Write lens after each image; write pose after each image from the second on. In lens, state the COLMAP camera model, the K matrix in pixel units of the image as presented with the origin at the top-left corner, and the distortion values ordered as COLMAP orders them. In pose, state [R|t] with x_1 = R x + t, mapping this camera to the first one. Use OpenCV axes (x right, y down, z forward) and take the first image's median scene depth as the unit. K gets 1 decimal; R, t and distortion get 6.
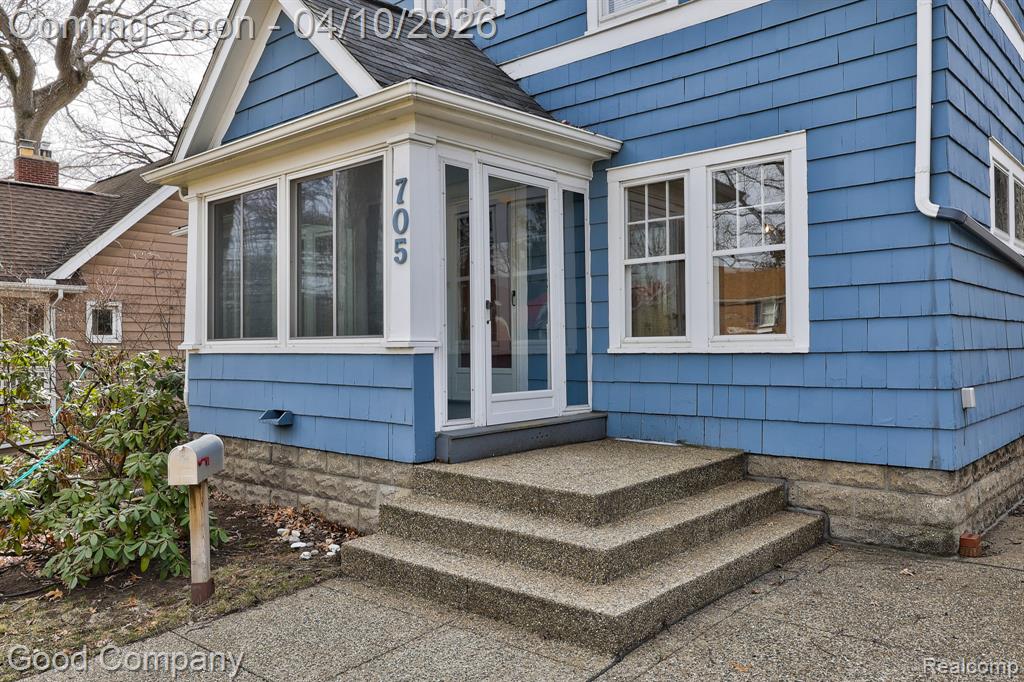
lens RADIAL K [[806.0, 0, 476.3], [0, 806.0, 340.4], [0, 0, 1]] dist [0.001266, -0.004292]
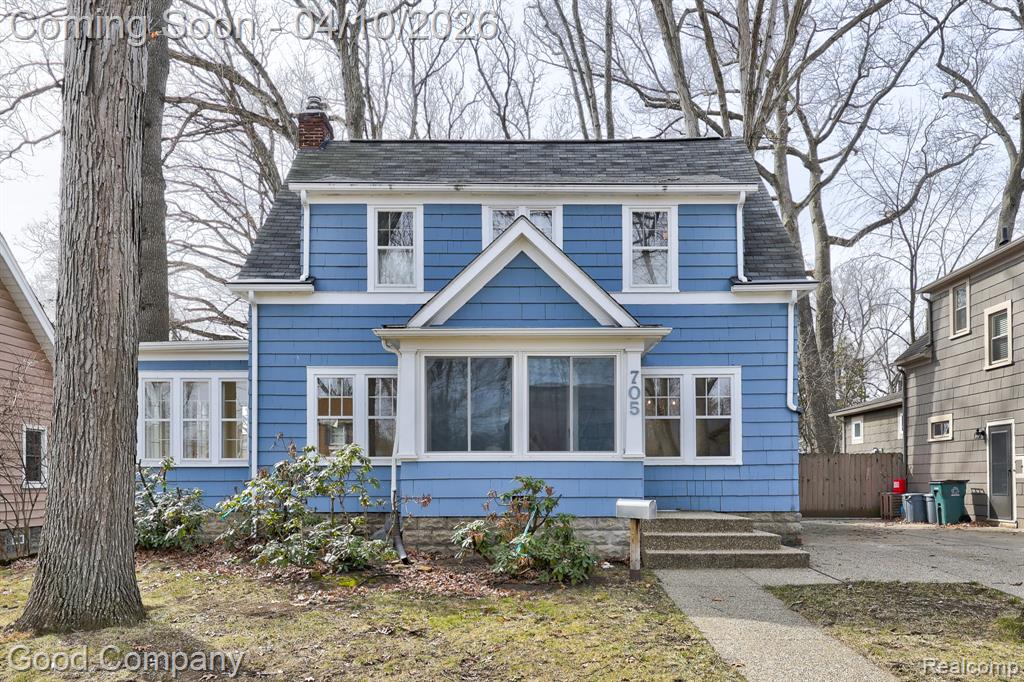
lens RADIAL K [[814.4, 0, 508.9], [0, 814.4, 476.8], [0, 0, 1]] dist [0.005778, 0.002387]
pose [[0.731181, 0.010214, 0.682107, -1.611222], [-0.010181, 0.999940, -0.004061, 0.064342], [-0.682108, -0.003975, 0.731241, -0.222785]]
